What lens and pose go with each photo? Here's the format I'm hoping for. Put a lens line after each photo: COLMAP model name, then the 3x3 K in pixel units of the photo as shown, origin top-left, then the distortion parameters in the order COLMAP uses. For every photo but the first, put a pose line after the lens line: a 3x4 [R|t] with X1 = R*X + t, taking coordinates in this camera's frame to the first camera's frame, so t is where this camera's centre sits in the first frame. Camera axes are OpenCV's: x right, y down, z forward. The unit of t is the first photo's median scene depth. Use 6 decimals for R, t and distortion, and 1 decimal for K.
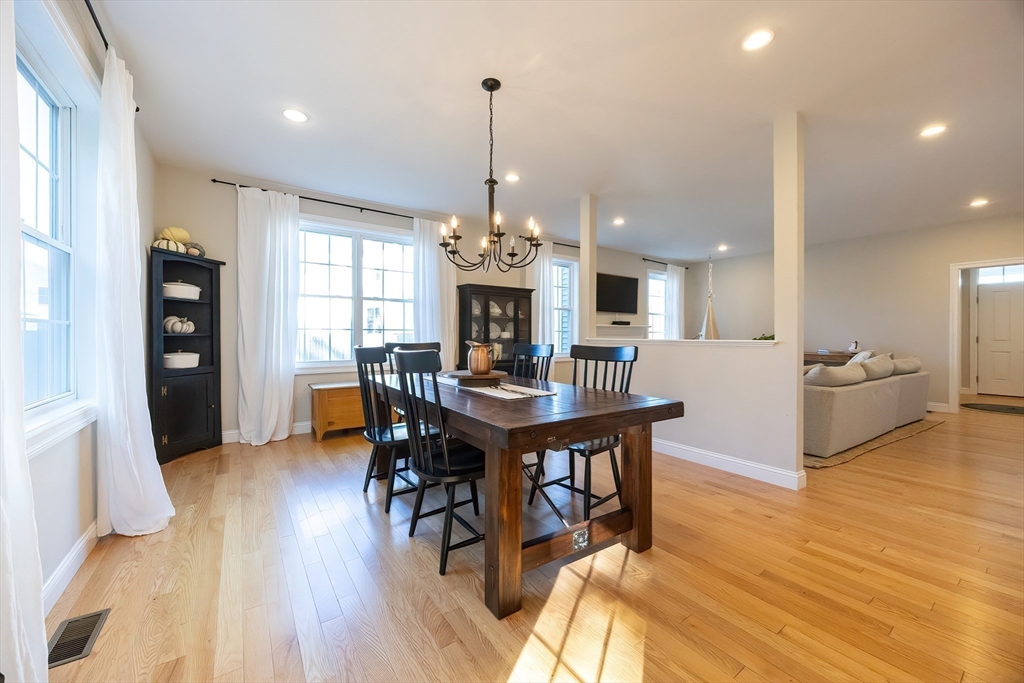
lens RADIAL K [[393.0, 0, 515.2], [0, 393.0, 339.0], [0, 0, 1]] dist [-0.000440, -0.000744]
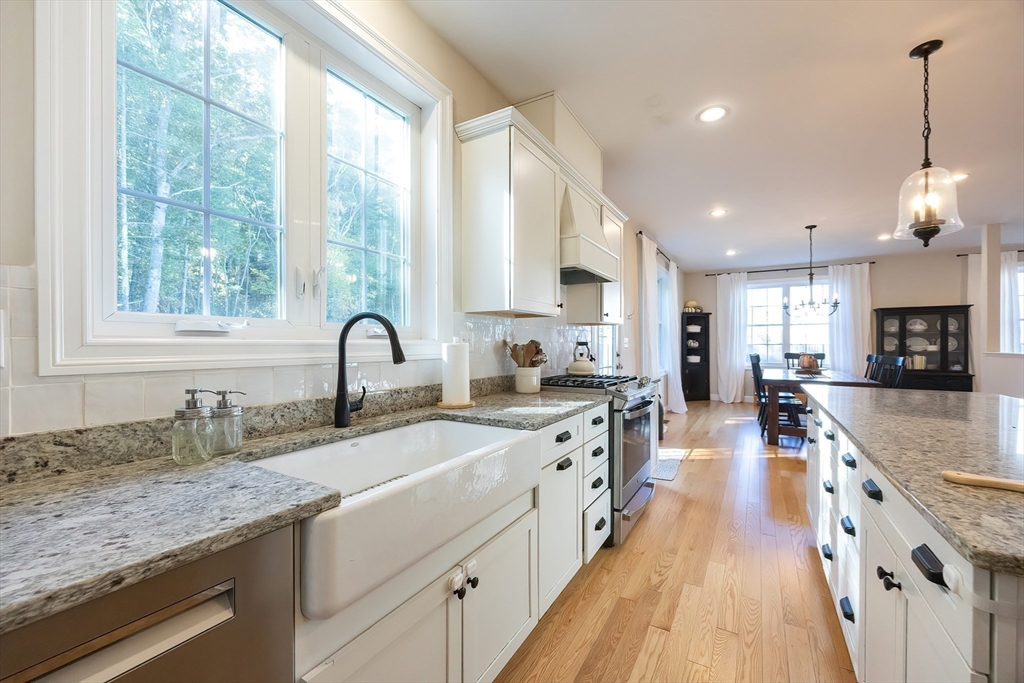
lens RADIAL K [[393.0, 0, 534.9], [0, 393.0, 344.0], [0, 0, 1]] dist [-0.000440, -0.000744]
pose [[0.424176, -0.002516, -0.905576, 0.780246], [-0.005054, 0.999974, -0.005146, -0.016073], [0.905565, 0.006759, 0.424153, -0.758087]]
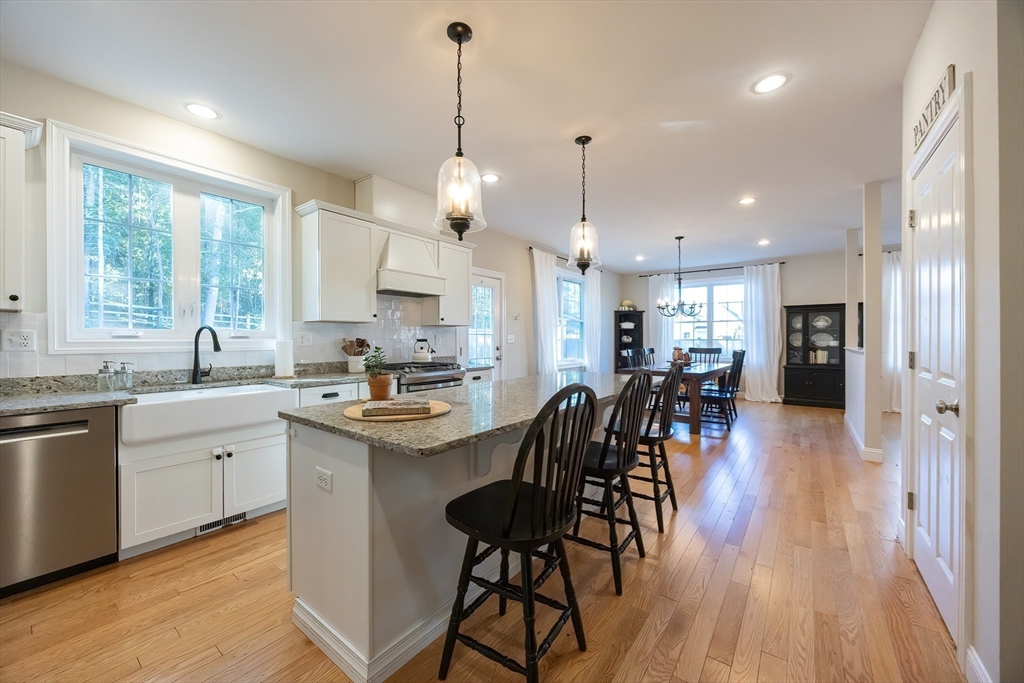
lens RADIAL K [[393.0, 0, 516.0], [0, 393.0, 339.5], [0, 0, 1]] dist [-0.000440, -0.000744]
pose [[0.284840, -0.000278, -0.958575, 1.276486], [-0.005090, 0.999985, -0.001802, -0.023350], [0.958562, 0.005392, 0.284834, -0.372057]]
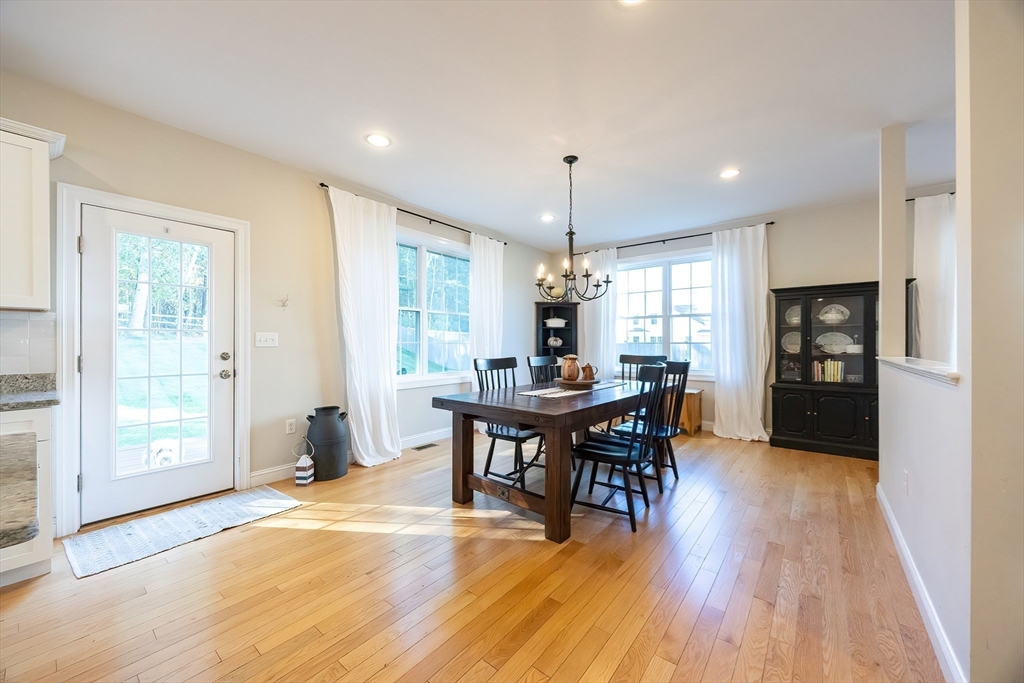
lens RADIAL K [[393.0, 0, 507.4], [0, 393.0, 341.0], [0, 0, 1]] dist [-0.000440, -0.000744]
pose [[0.252452, -0.005501, -0.967594, 0.787400], [-0.008039, 0.999937, -0.007783, -0.022284], [0.967576, 0.009743, 0.252392, 0.318574]]
